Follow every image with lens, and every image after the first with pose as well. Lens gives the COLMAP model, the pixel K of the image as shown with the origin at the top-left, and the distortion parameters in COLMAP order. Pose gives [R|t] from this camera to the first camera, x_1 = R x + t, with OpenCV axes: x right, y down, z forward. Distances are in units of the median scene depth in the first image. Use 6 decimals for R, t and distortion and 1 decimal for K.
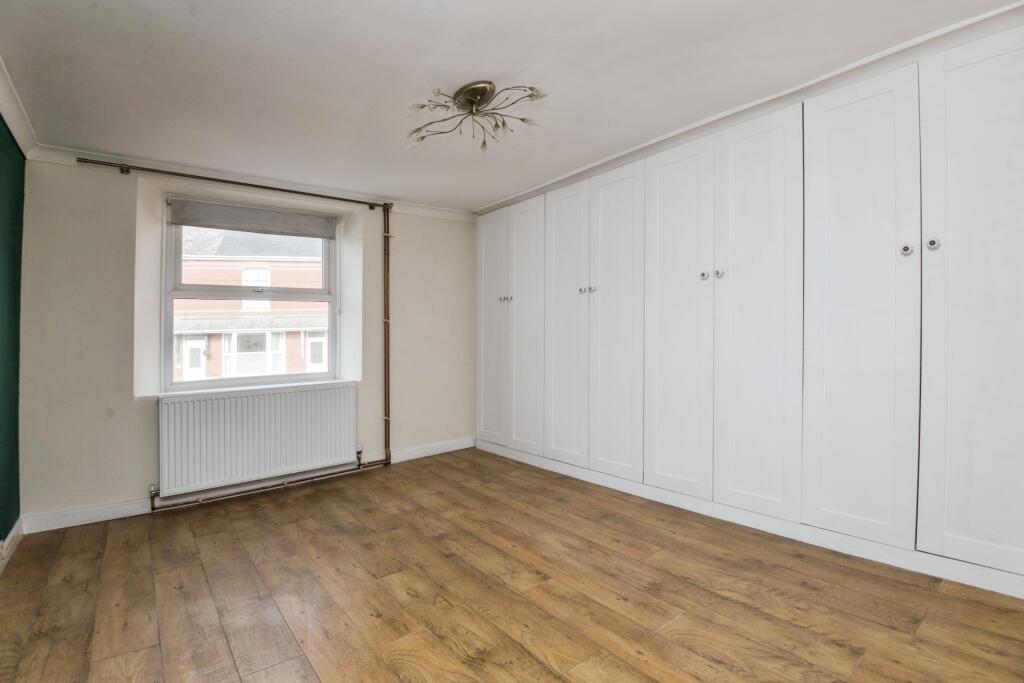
lens RADIAL K [[481.2, 0, 512.0], [0, 481.2, 341.5], [0, 0, 1]] dist [-0.029838, -0.000100]
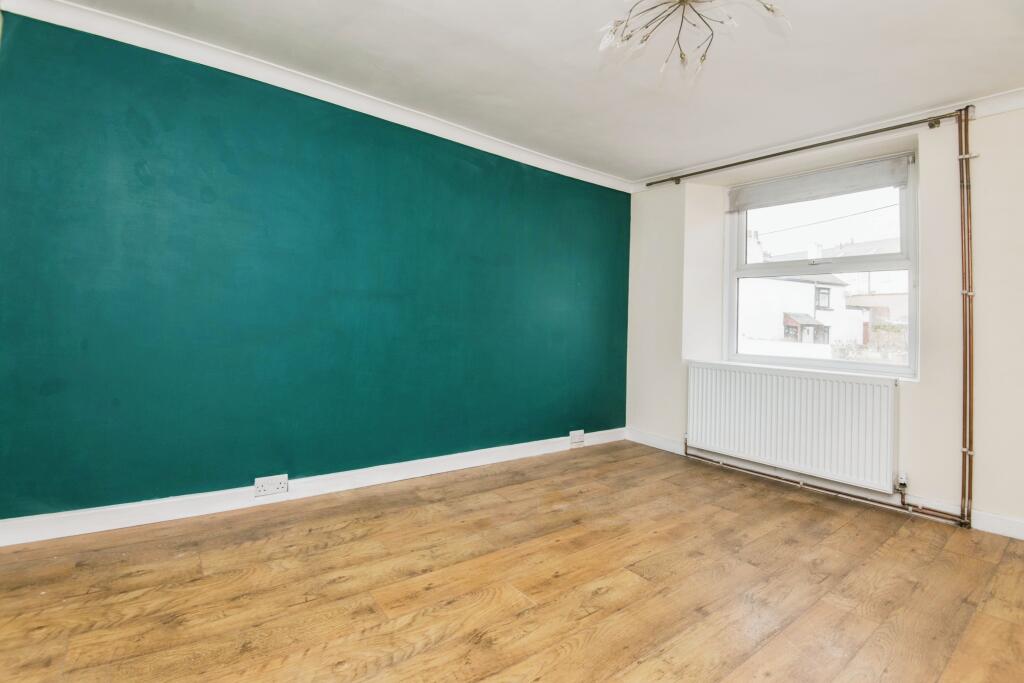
lens RADIAL K [[480.1, 0, 513.6], [0, 480.1, 298.6], [0, 0, 1]] dist [-0.019582, -0.000341]
pose [[-0.005502, -0.017223, -0.999837, 0.436788], [-0.043121, 0.998926, -0.016970, -0.000117], [0.999055, 0.043021, -0.006238, 0.511750]]
